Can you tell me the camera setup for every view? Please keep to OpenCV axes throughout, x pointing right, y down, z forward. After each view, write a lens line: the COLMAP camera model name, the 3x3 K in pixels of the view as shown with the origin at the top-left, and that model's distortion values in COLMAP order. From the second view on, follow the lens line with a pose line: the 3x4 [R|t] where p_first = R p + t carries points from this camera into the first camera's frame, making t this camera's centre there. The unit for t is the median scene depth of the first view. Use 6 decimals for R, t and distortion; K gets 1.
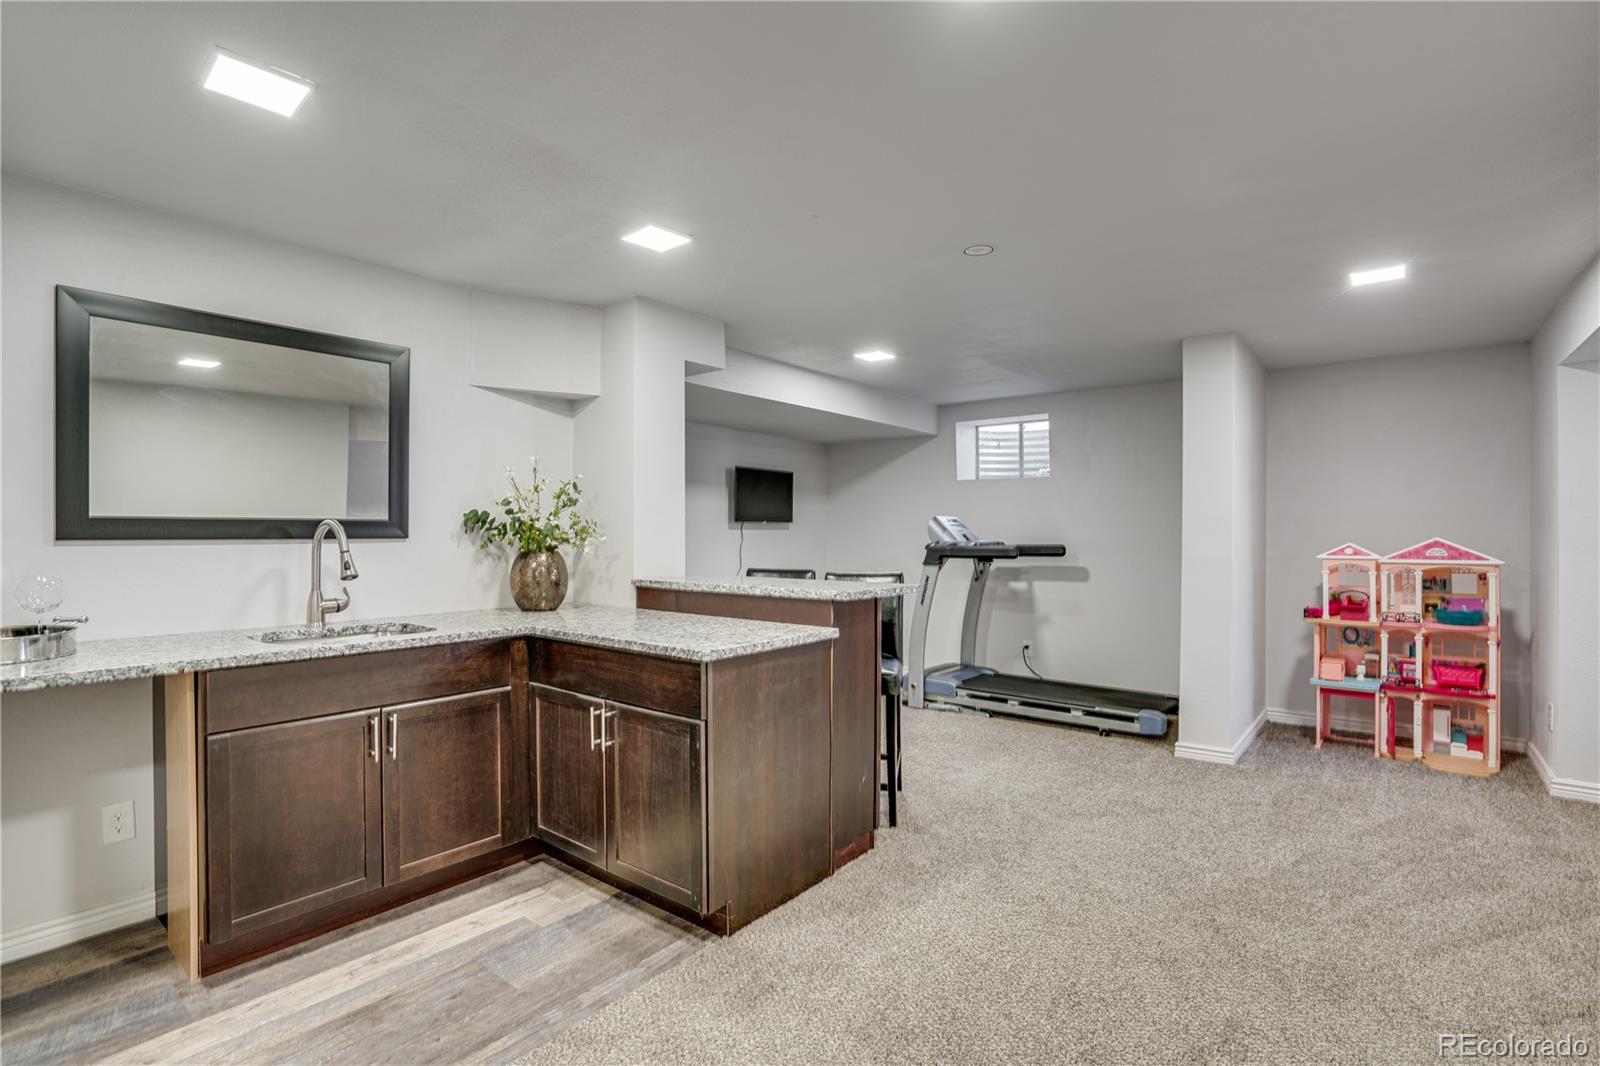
lens RADIAL K [[752.4, 0, 802.1], [0, 752.4, 534.9], [0, 0, 1]] dist [-0.034792, 0.001876]
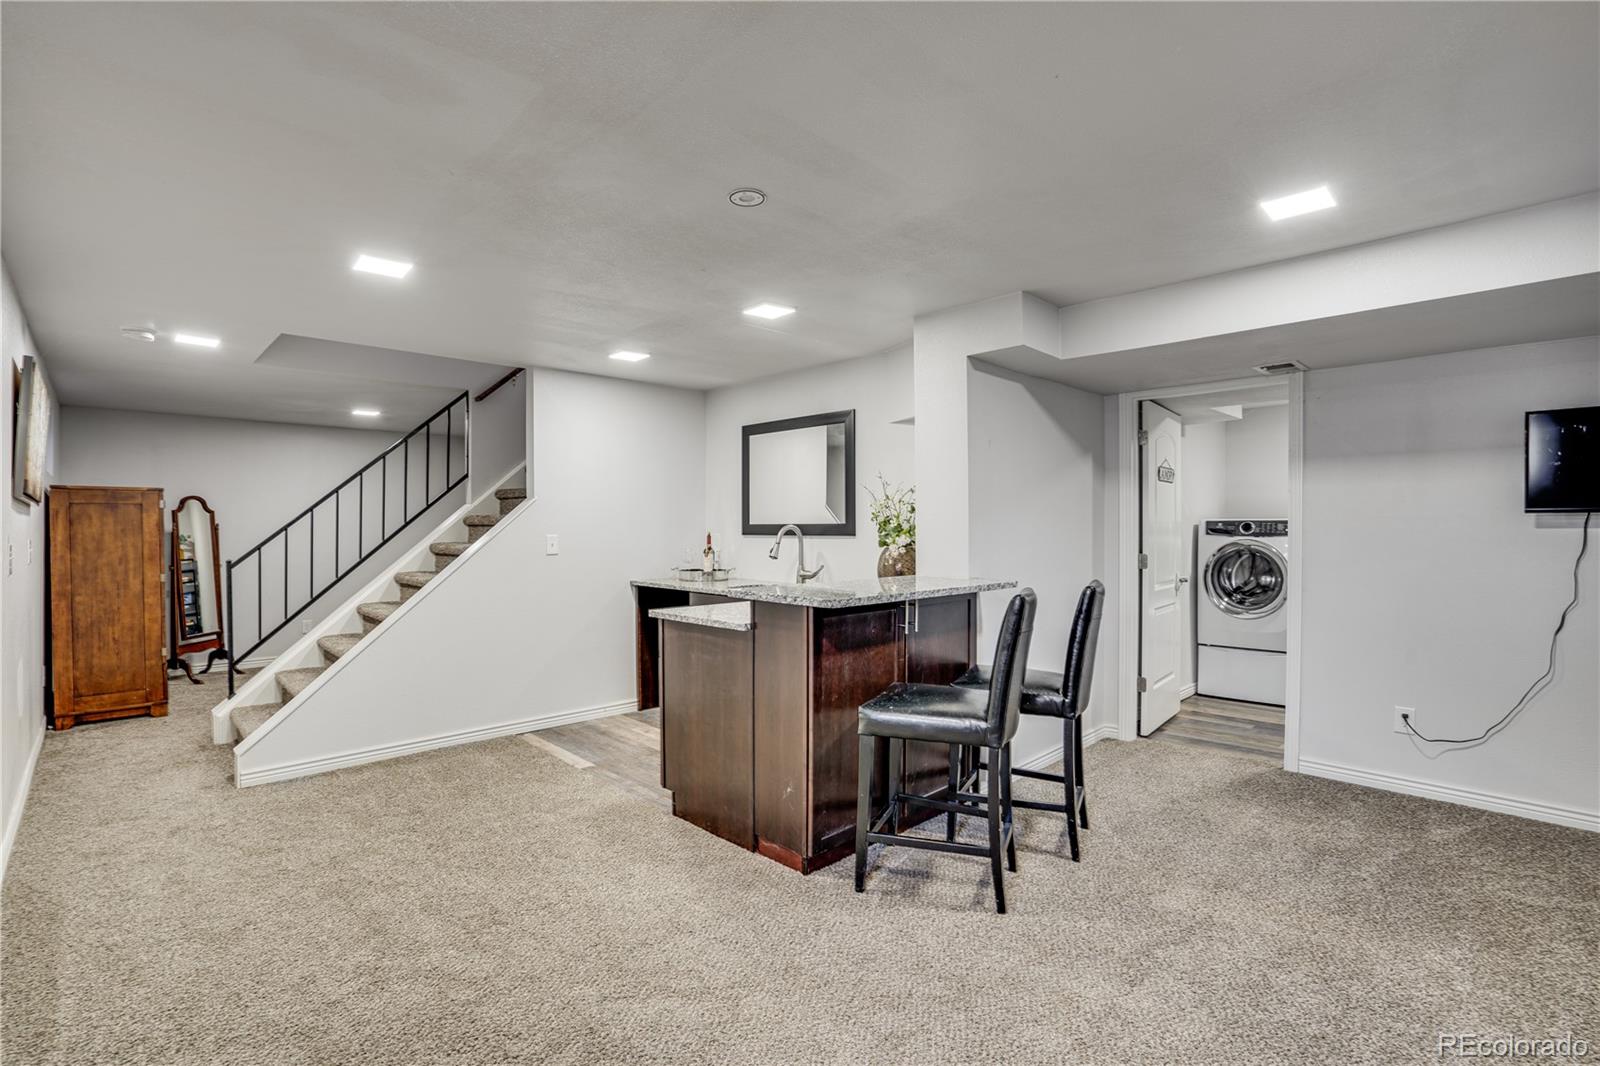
lens RADIAL K [[752.4, 0, 801.8], [0, 752.4, 530.5], [0, 0, 1]] dist [-0.034792, 0.001876]
pose [[-0.132110, 0.003150, -0.991230, 1.121090], [-0.002396, 0.999991, 0.003498, -0.012506], [0.991232, 0.002837, -0.132101, 1.241532]]
